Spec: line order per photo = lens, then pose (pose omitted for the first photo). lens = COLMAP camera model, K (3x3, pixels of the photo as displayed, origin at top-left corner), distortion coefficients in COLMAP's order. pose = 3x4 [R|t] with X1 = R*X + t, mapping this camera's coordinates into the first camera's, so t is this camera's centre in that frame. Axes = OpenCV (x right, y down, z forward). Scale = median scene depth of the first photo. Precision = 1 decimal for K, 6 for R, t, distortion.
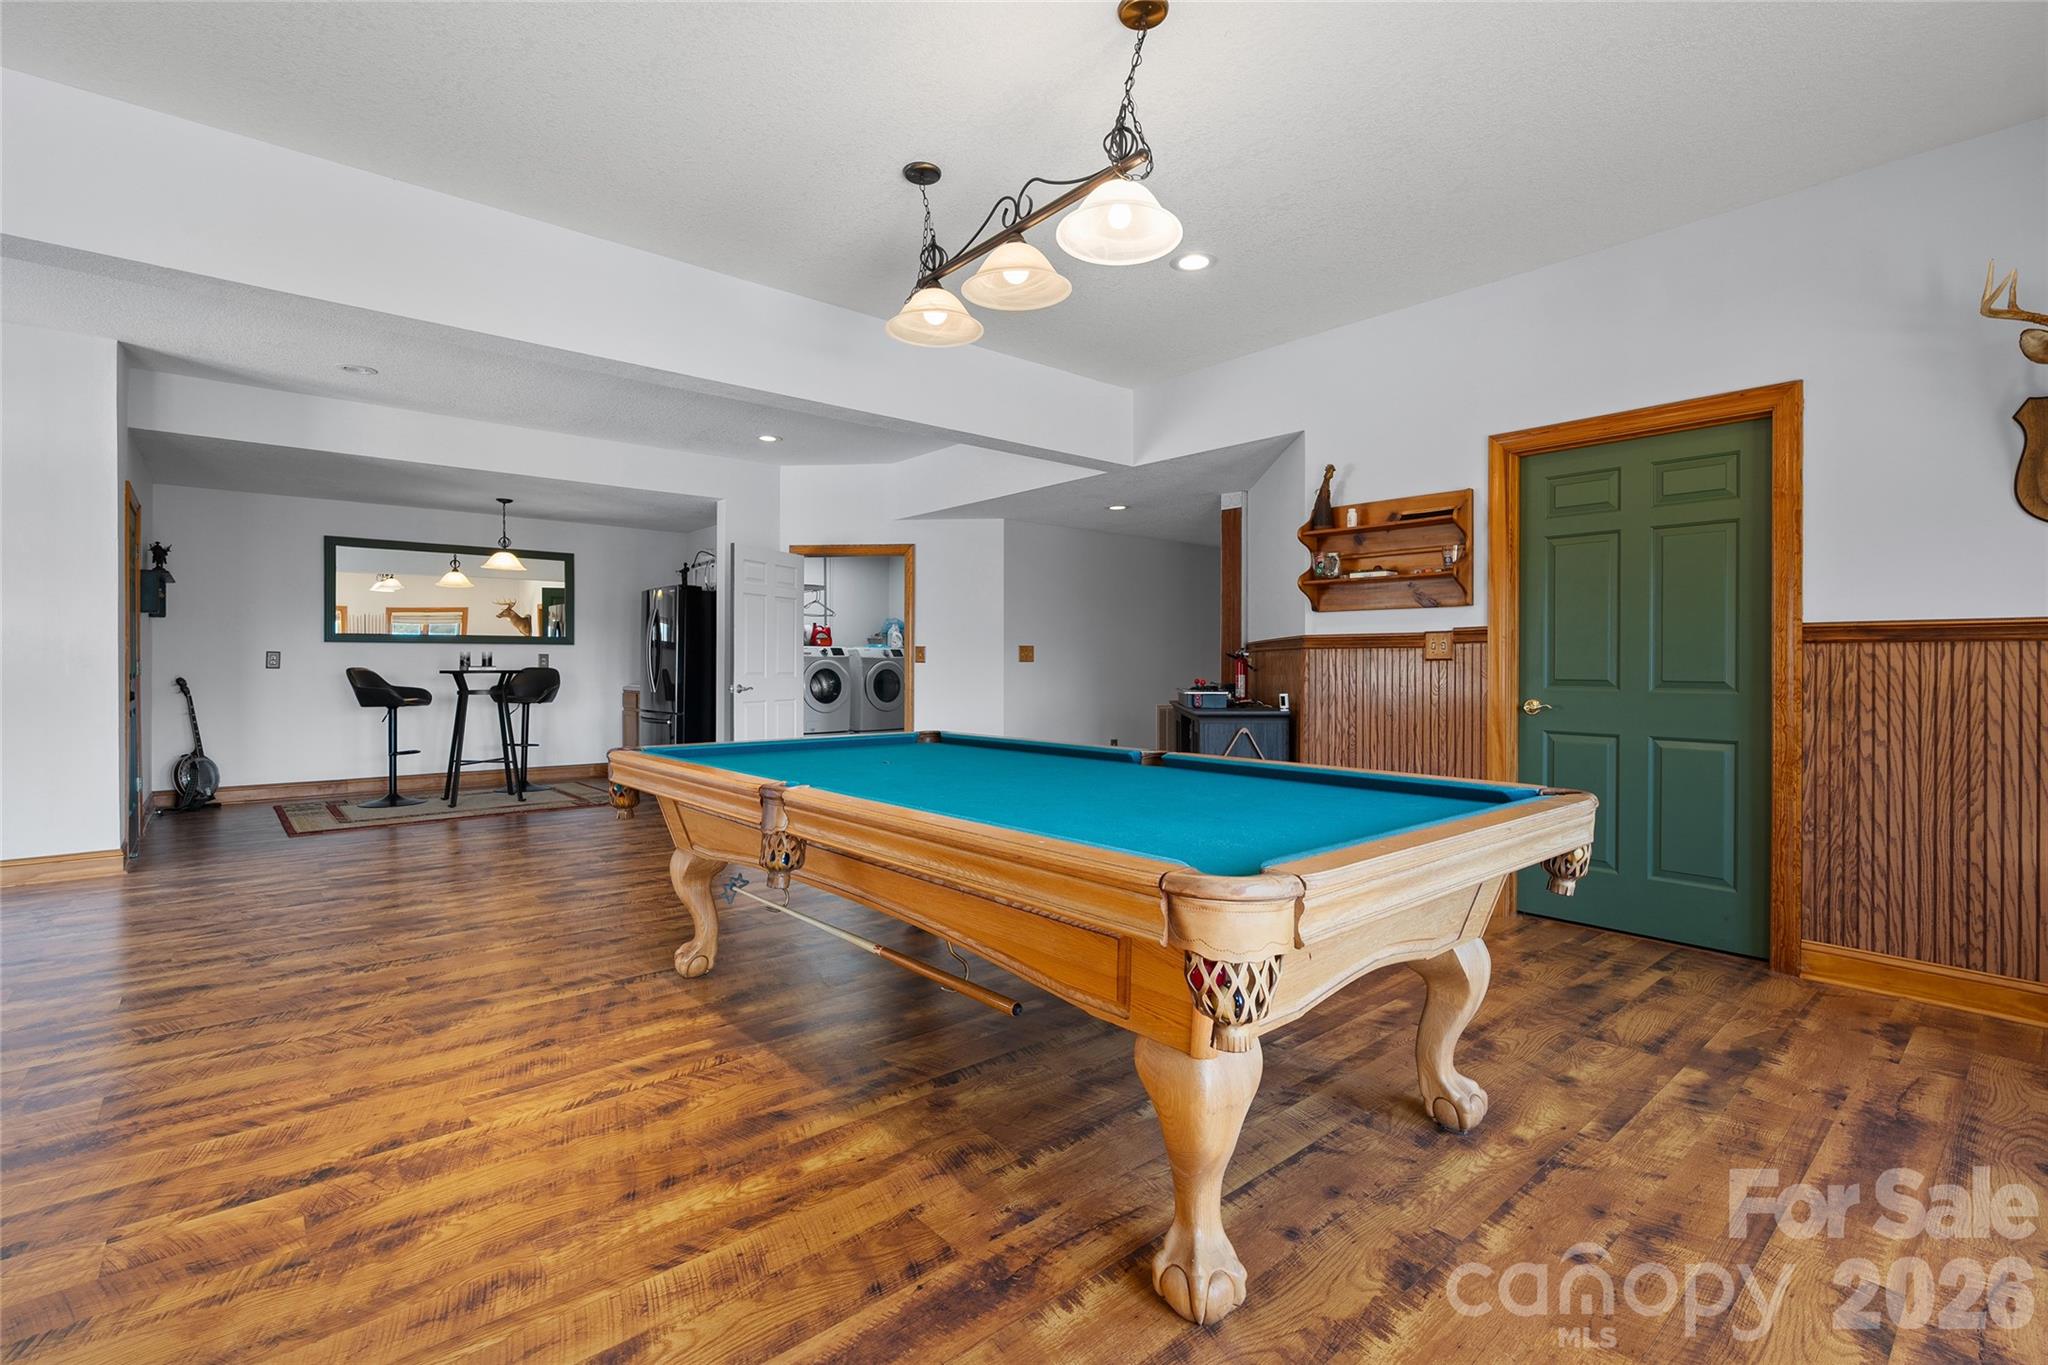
lens RADIAL K [[930.2, 0, 1028.1], [0, 930.2, 674.0], [0, 0, 1]] dist [-0.004399, 0.000830]
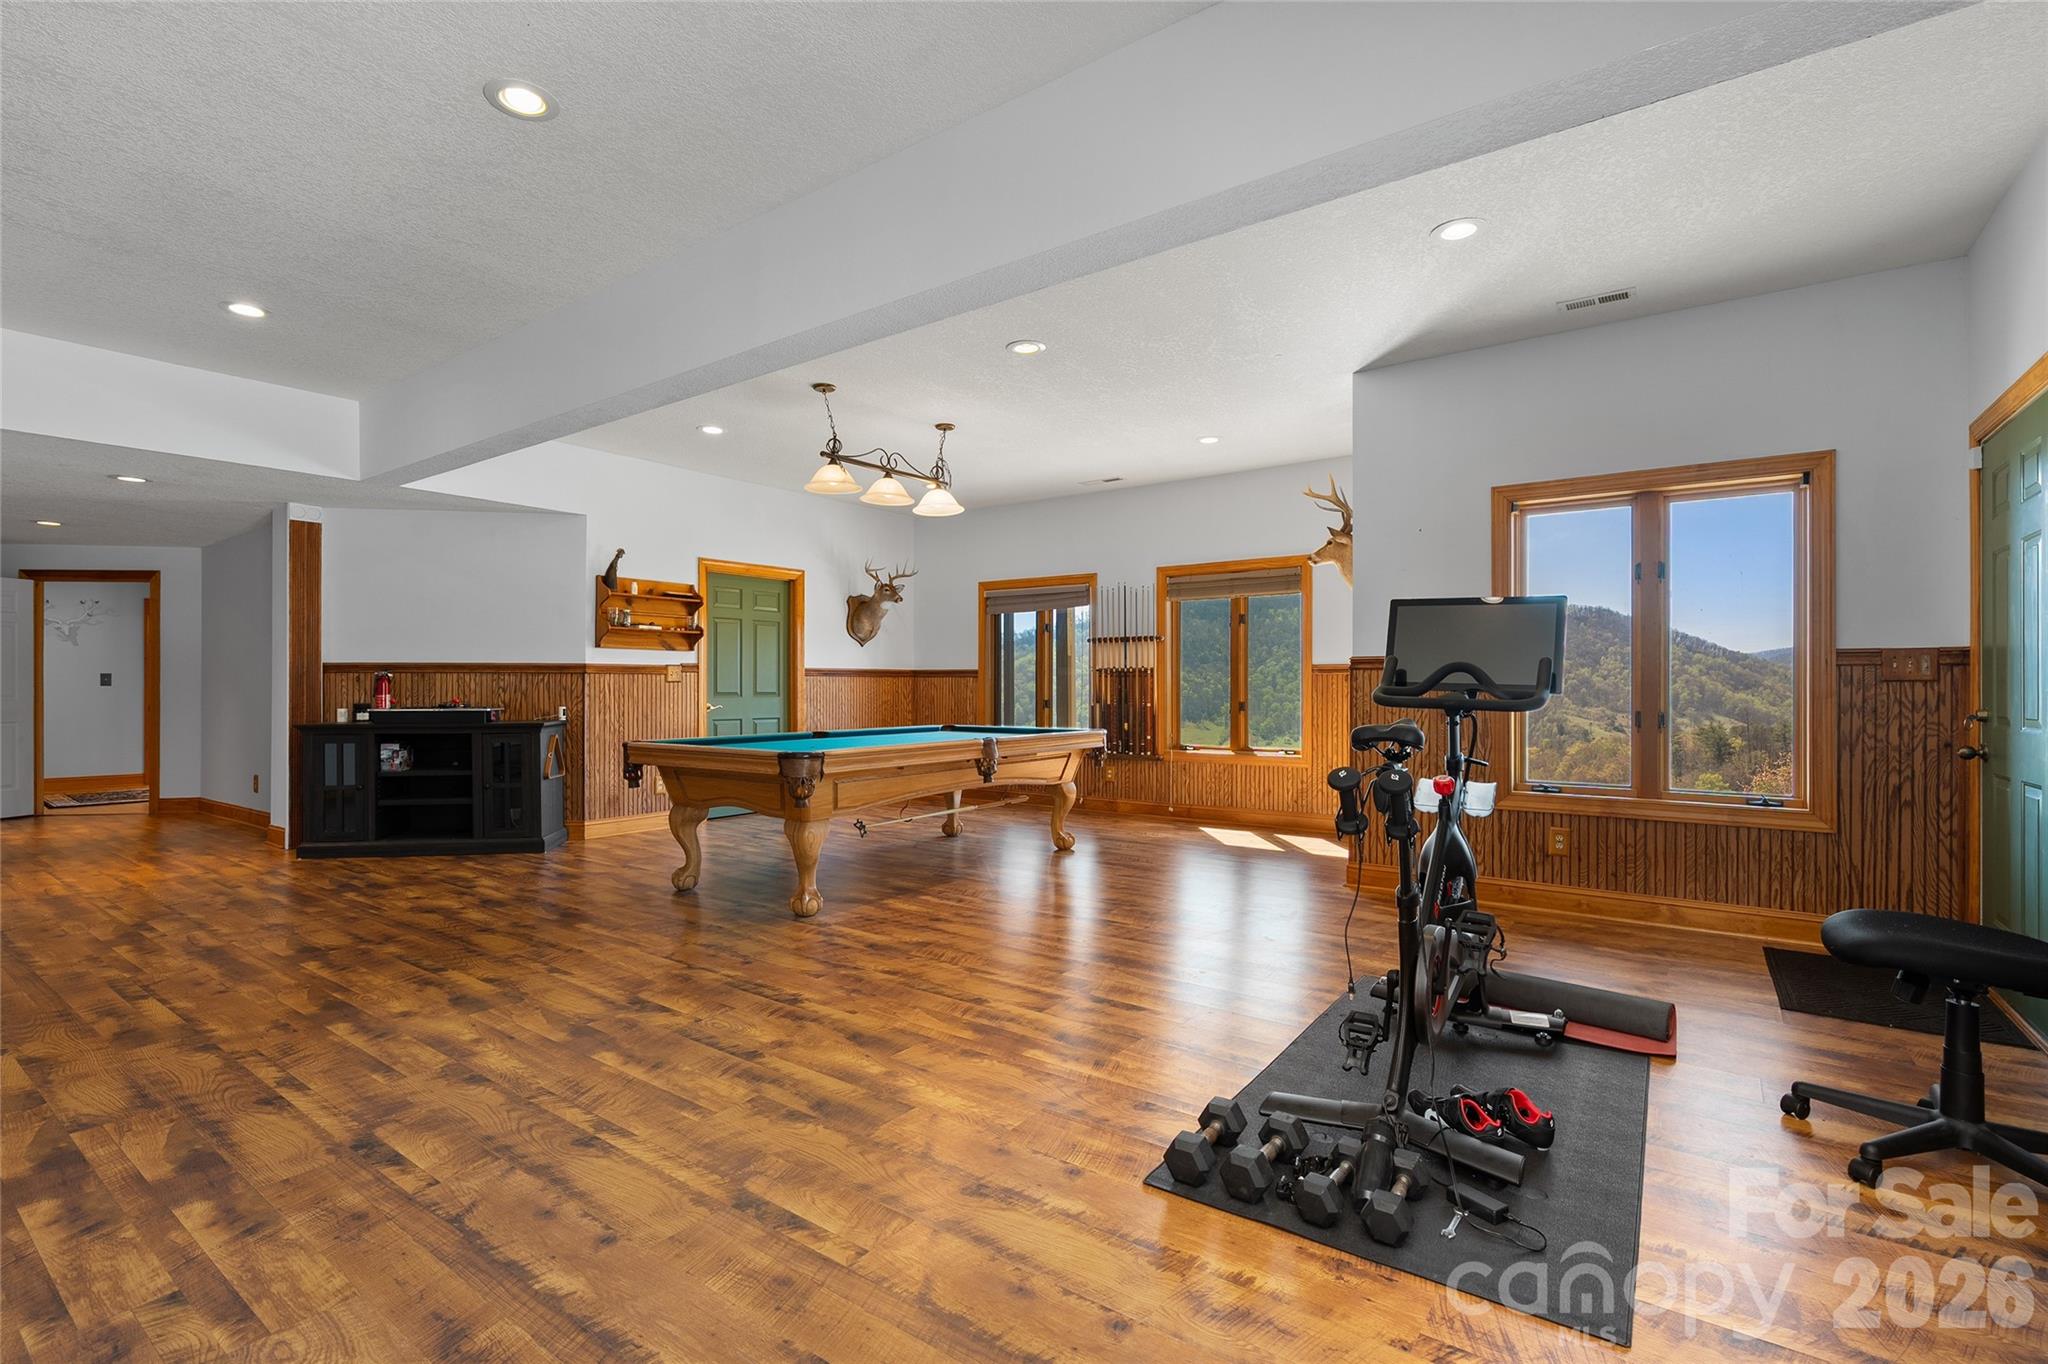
lens RADIAL K [[930.2, 0, 1008.2], [0, 930.2, 686.5], [0, 0, 1]] dist [-0.004399, 0.000830]
pose [[-0.209540, -0.002613, 0.977797, -1.724118], [0.009267, 0.999946, 0.004658, -0.011588], [-0.977756, 0.010037, -0.209504, 0.983187]]
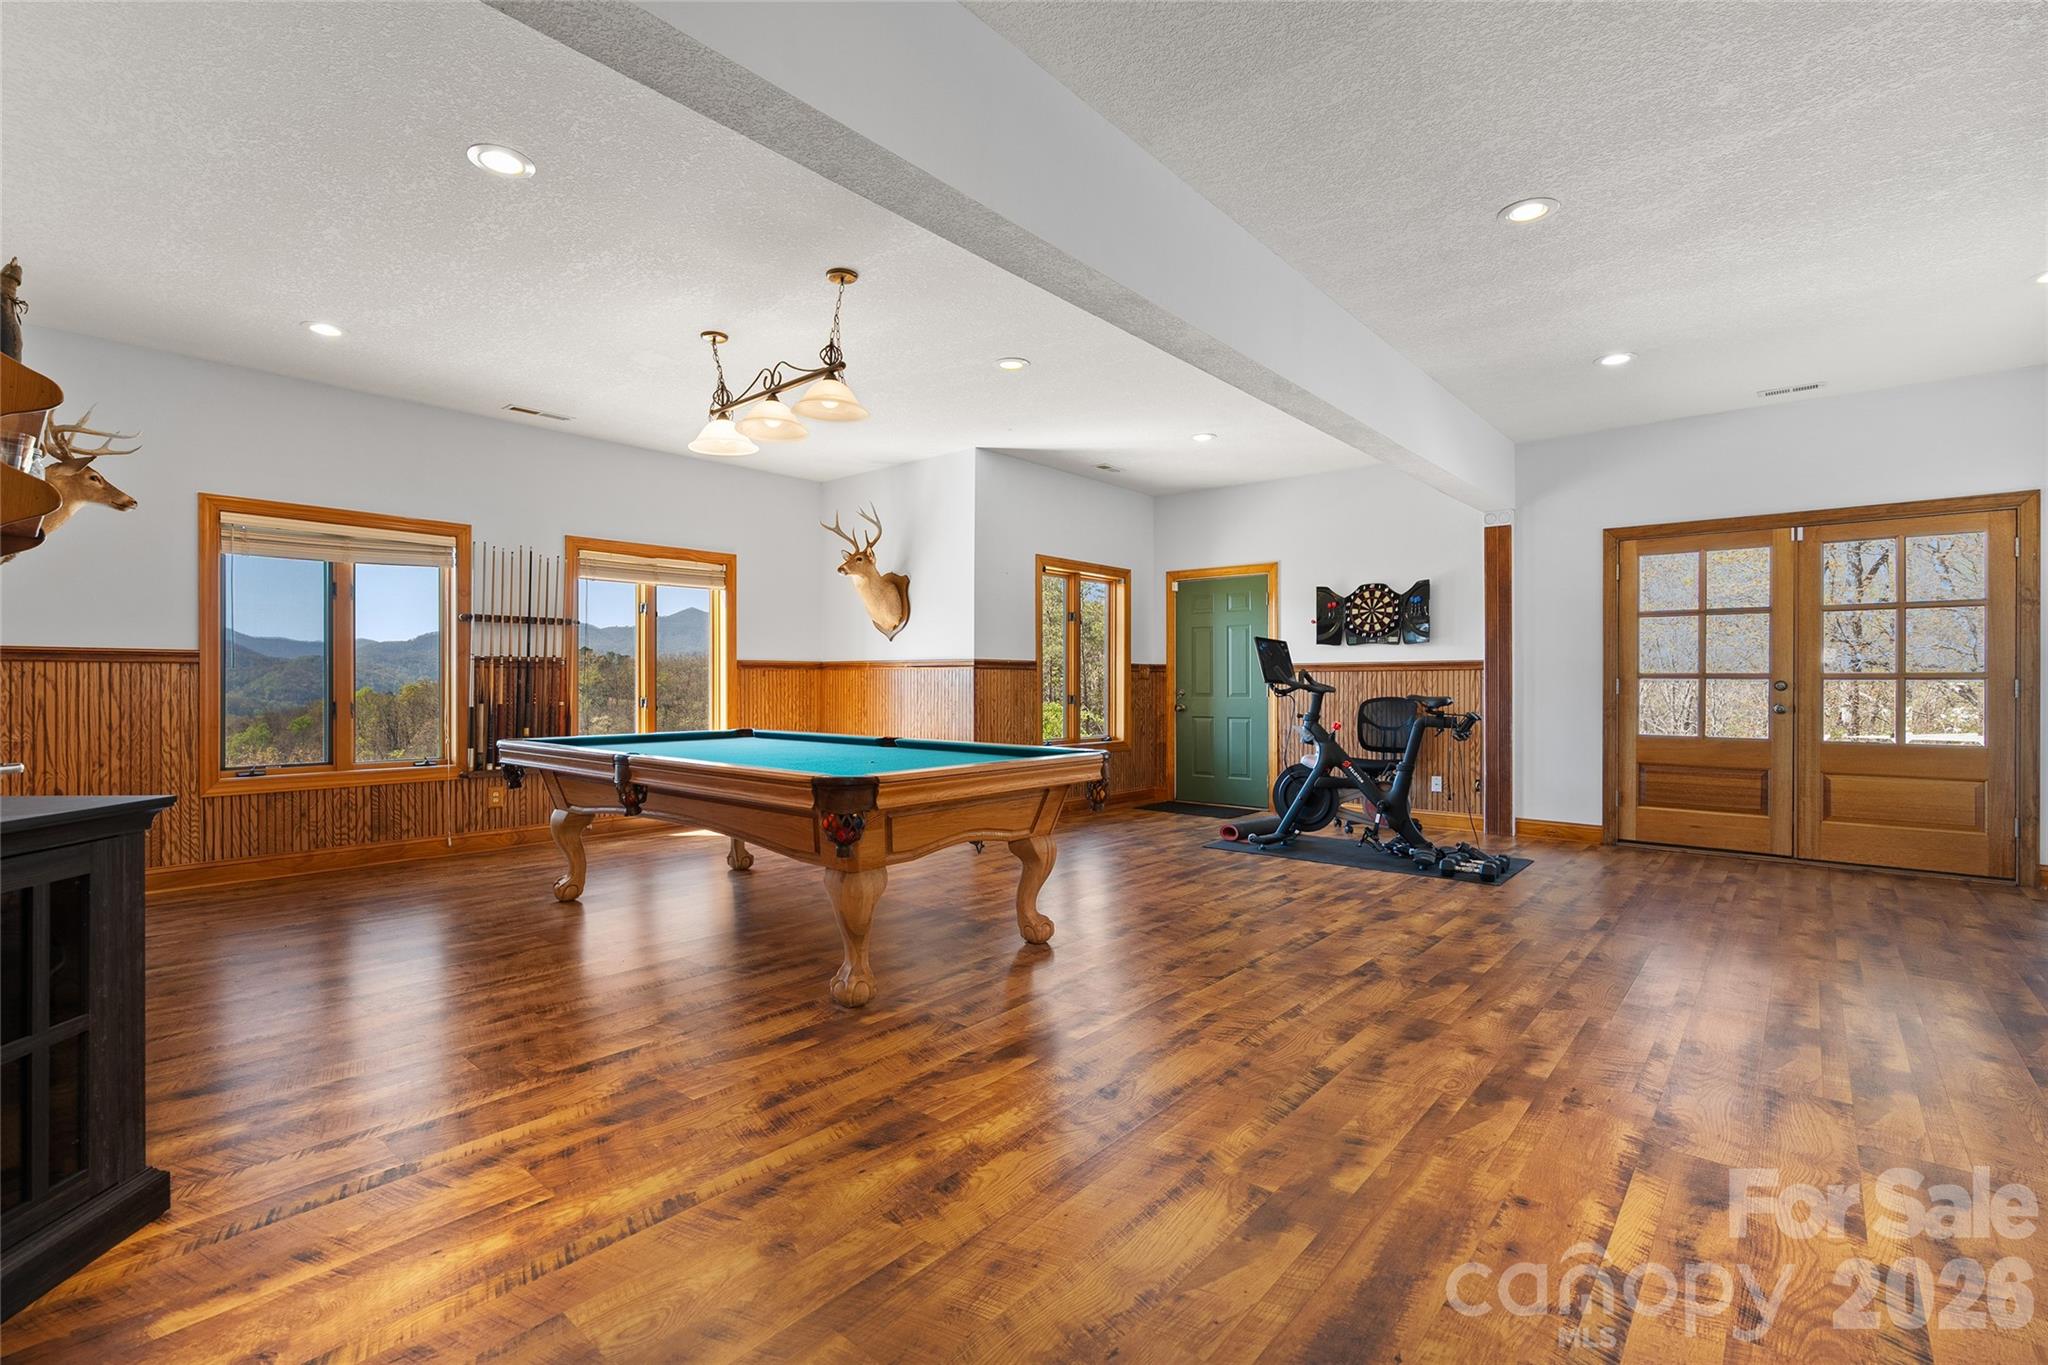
lens RADIAL K [[930.2, 0, 1011.7], [0, 930.2, 681.2], [0, 0, 1]] dist [-0.004399, 0.000830]
pose [[-0.990998, -0.002928, -0.133843, -0.165231], [-0.004344, 0.999938, 0.010288, -0.020556], [0.133805, 0.010777, -0.990949, 2.144985]]
